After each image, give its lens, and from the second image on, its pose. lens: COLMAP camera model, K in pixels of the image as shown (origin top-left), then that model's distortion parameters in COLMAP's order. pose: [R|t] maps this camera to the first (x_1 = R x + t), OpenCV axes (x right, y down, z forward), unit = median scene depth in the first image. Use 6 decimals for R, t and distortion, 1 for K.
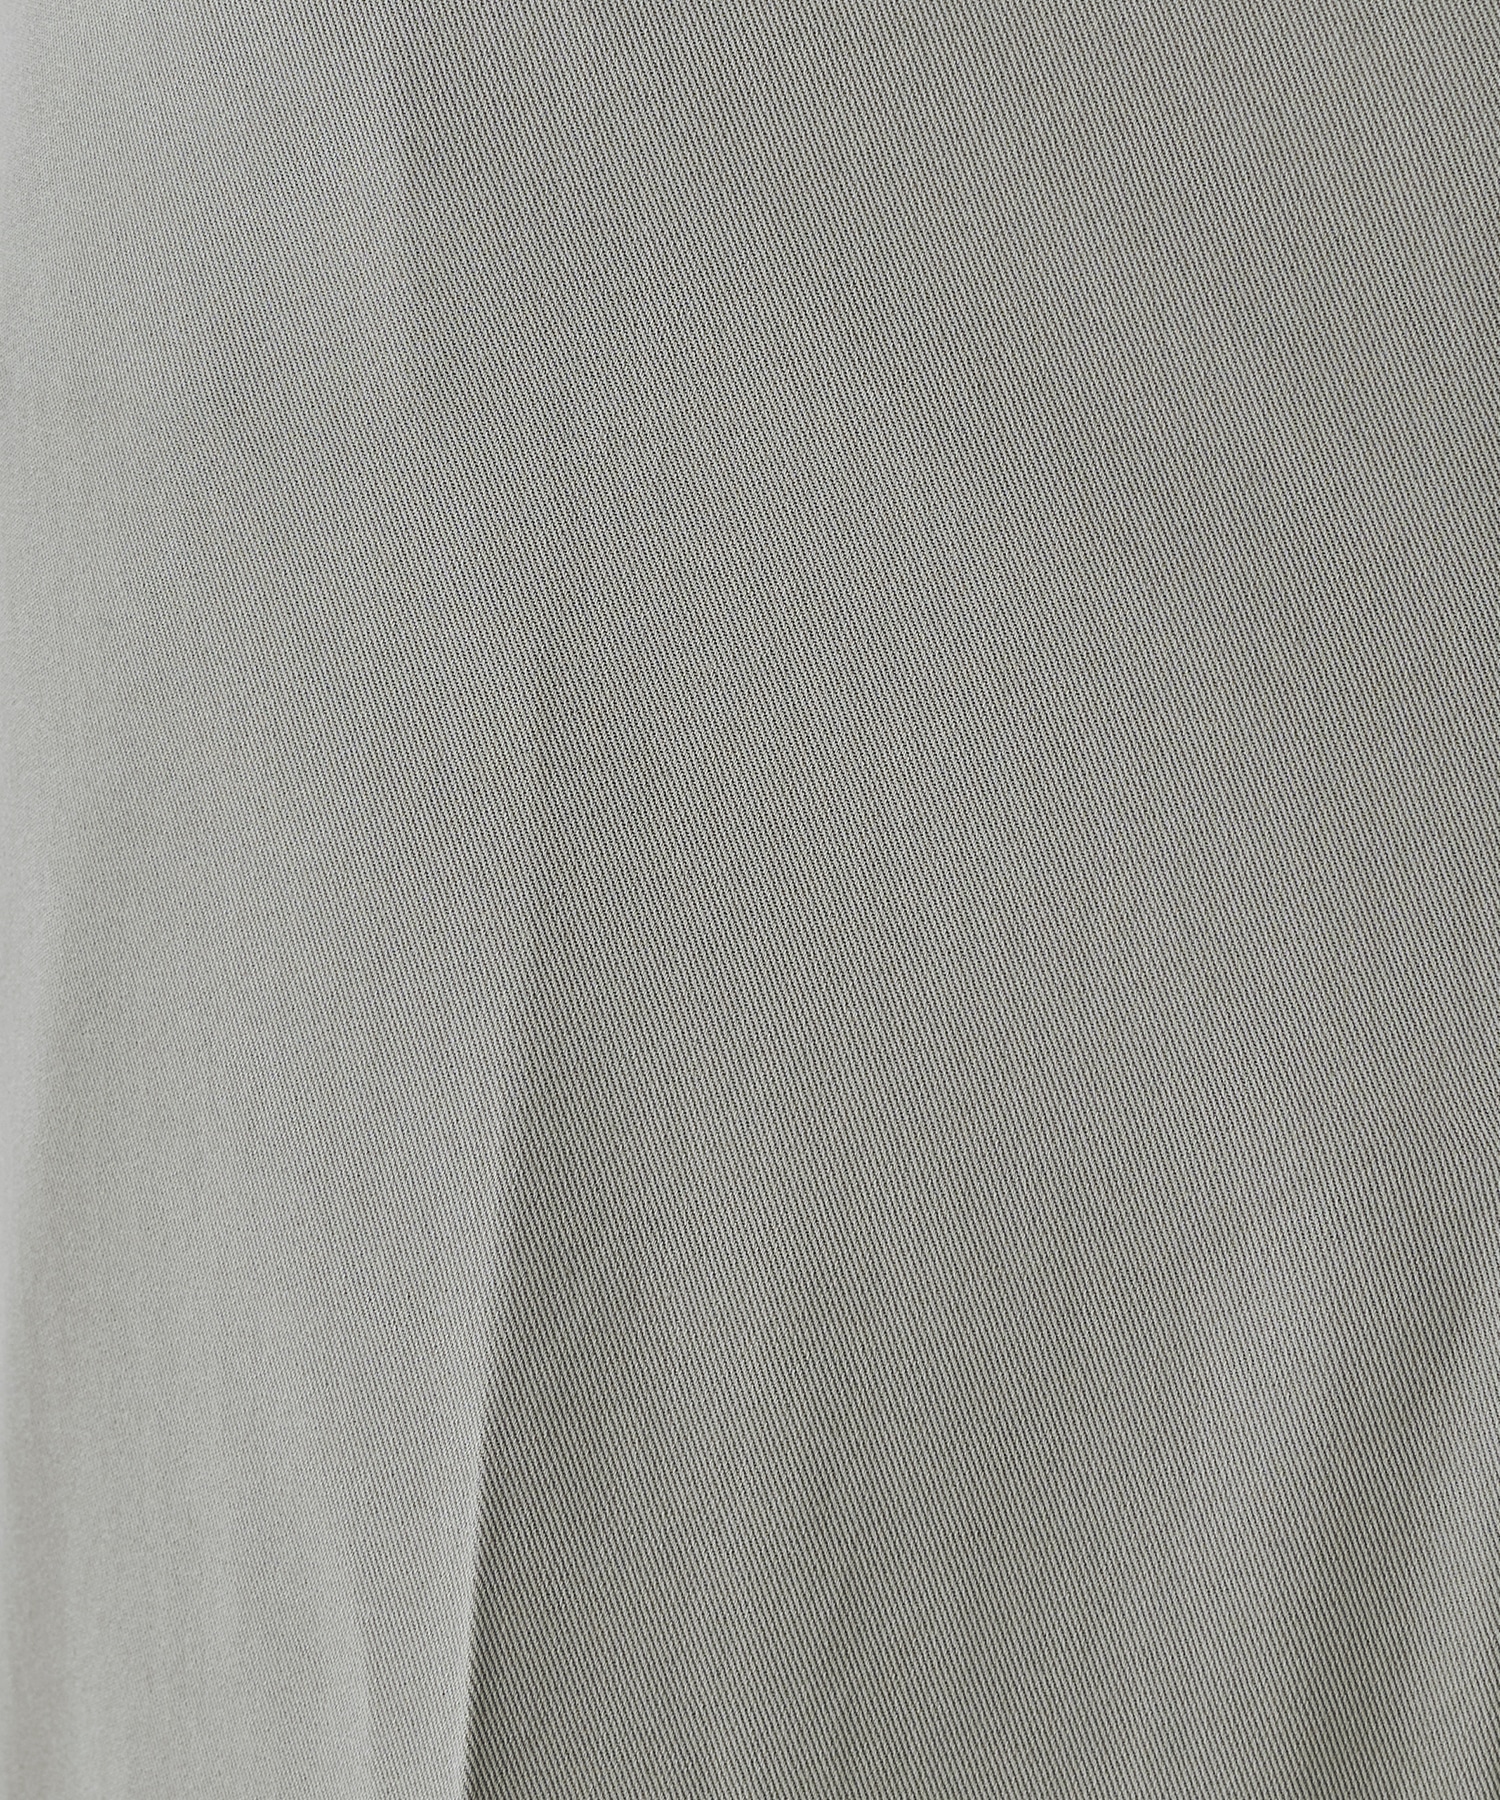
lens RADIAL K [[7764.1, 0, 748.6], [0, 7764.1, 899.9], [0, 0, 1]] dist [-0.073238, 0.000000]
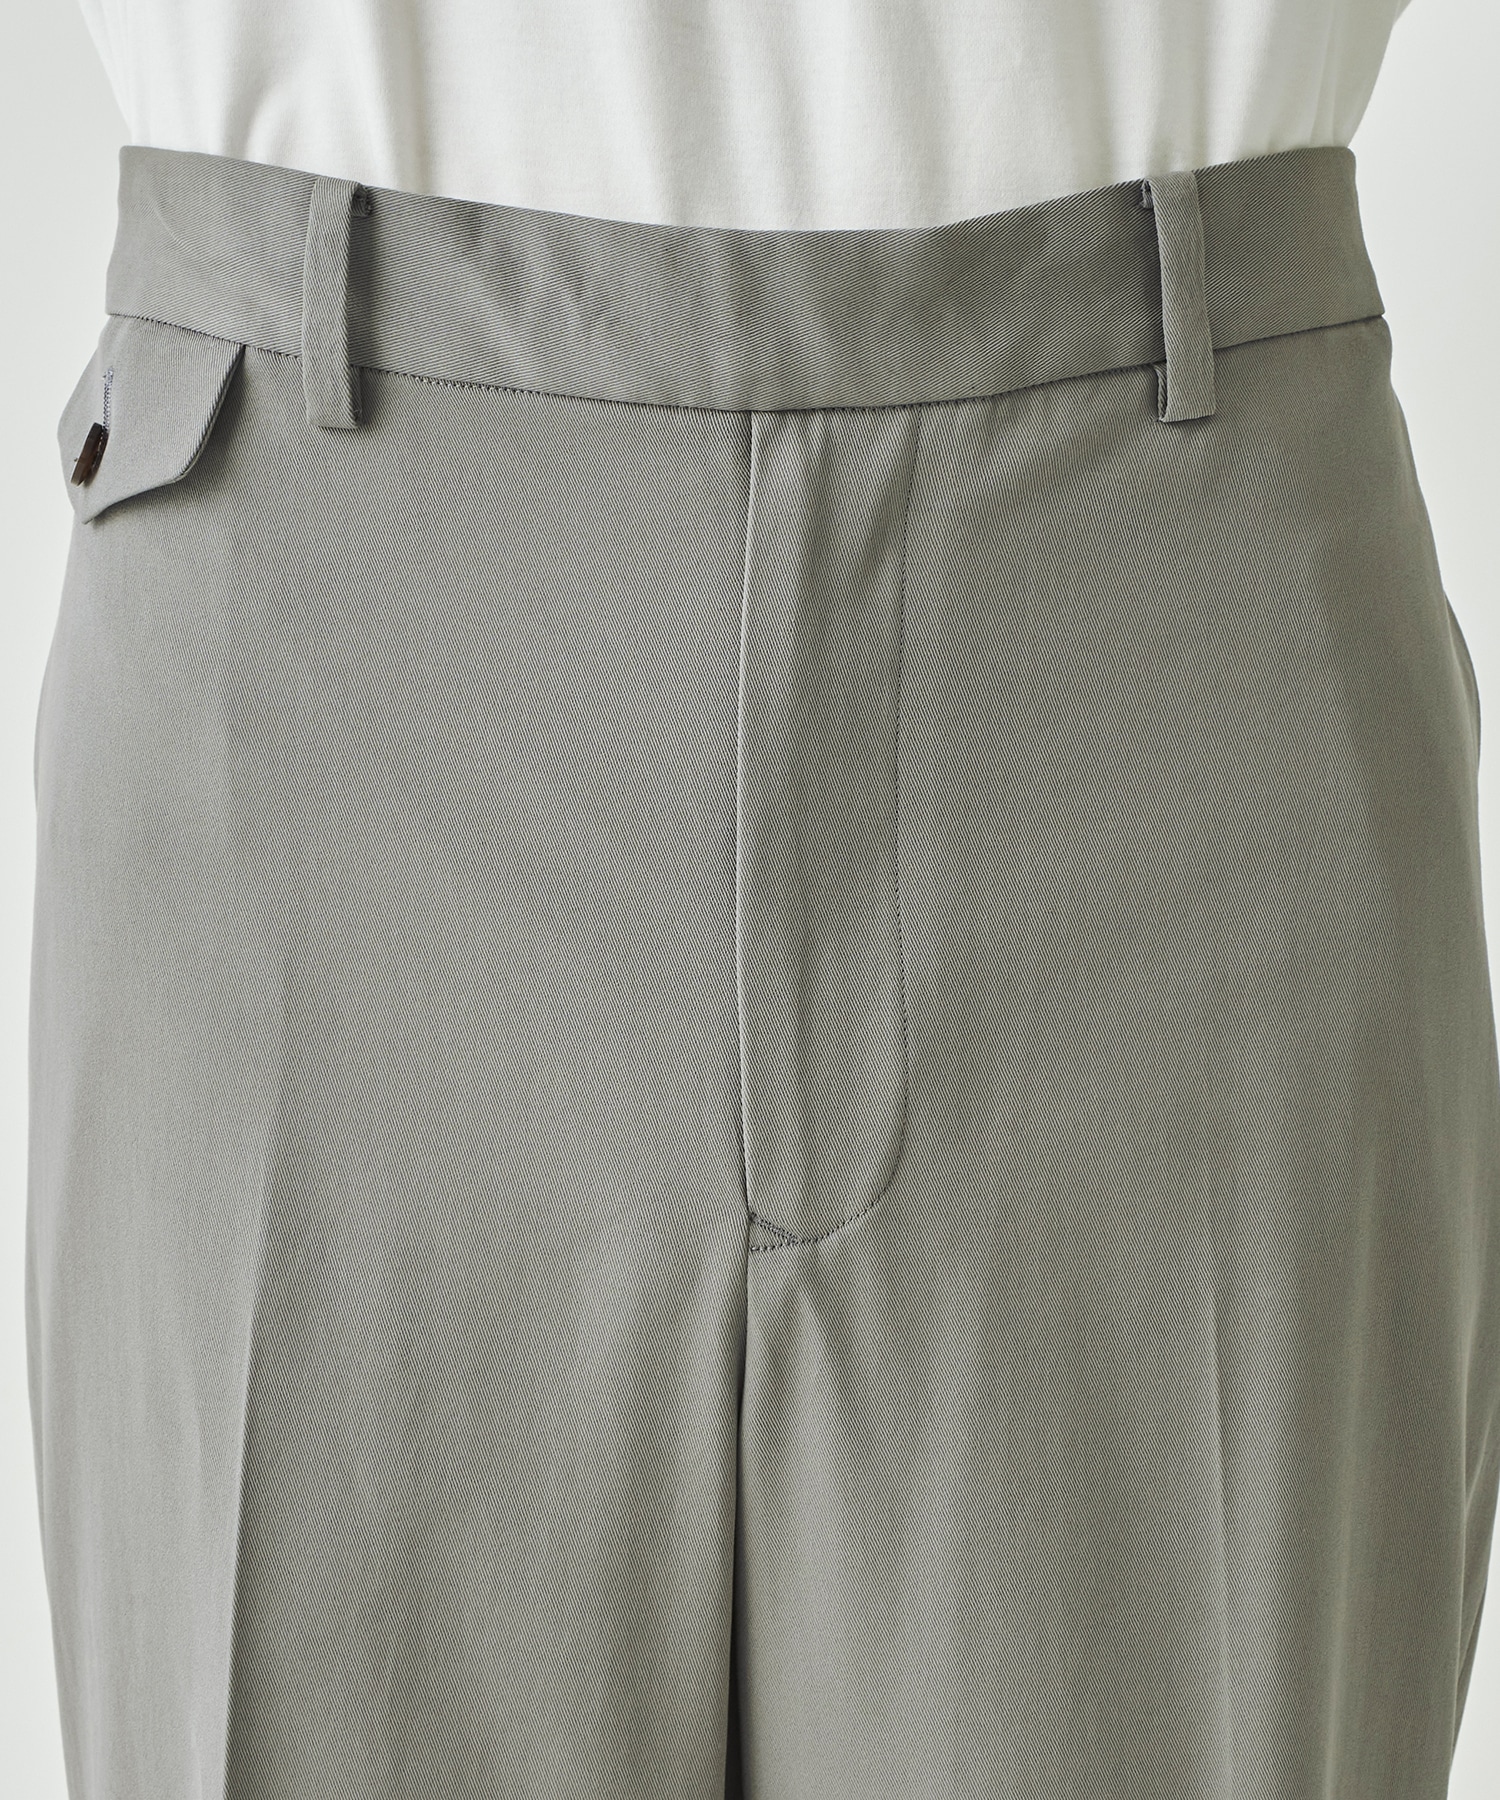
lens RADIAL K [[5893.2, 0, 749.0], [0, 5893.2, 902.1], [0, 0, 1]] dist [0.021915, 0.000000]
pose [[0.999062, 0.021764, -0.037431, 0.164041], [-0.023771, 0.998257, -0.054020, 0.038013], [0.036190, 0.054859, 0.997838, -0.648162]]
